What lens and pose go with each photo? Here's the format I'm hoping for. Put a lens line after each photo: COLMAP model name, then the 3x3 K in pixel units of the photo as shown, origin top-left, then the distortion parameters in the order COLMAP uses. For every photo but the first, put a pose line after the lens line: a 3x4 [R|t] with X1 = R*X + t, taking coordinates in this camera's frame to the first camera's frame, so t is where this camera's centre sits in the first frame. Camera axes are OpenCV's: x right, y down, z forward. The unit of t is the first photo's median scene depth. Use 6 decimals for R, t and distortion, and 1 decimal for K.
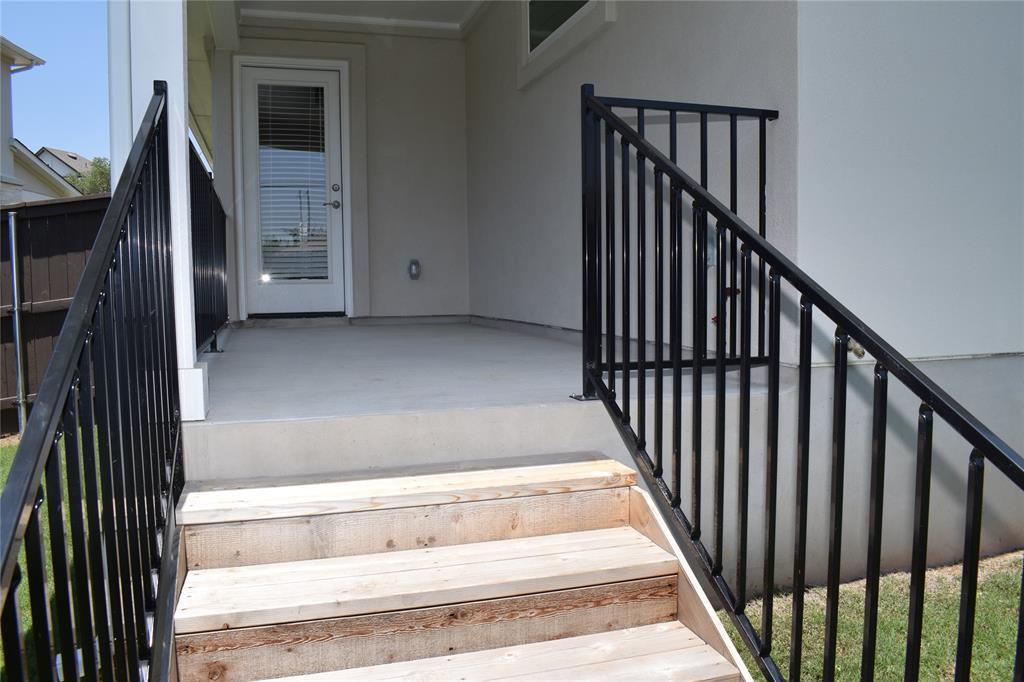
lens RADIAL K [[805.7, 0, 510.2], [0, 805.7, 348.5], [0, 0, 1]] dist [-0.074765, -0.020276]
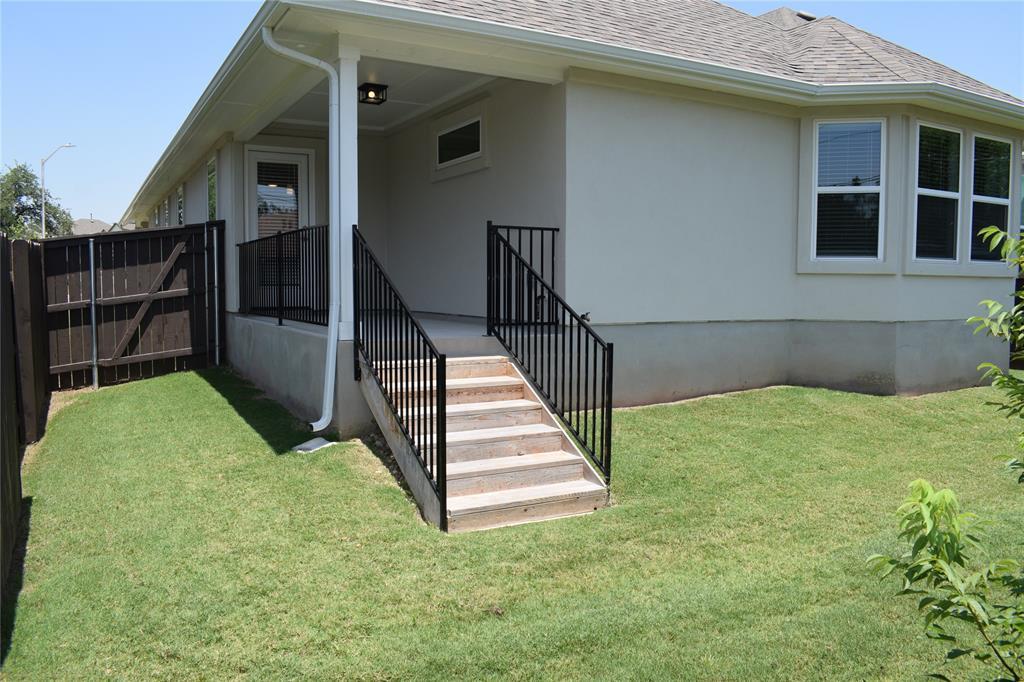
lens RADIAL K [[805.7, 0, 512.4], [0, 805.7, 339.2], [0, 0, 1]] dist [-0.074765, -0.020276]
pose [[0.977752, -0.000771, 0.209763, -0.401617], [0.003634, 0.999905, -0.013265, 0.109513], [-0.209733, 0.013732, 0.977662, -1.691370]]
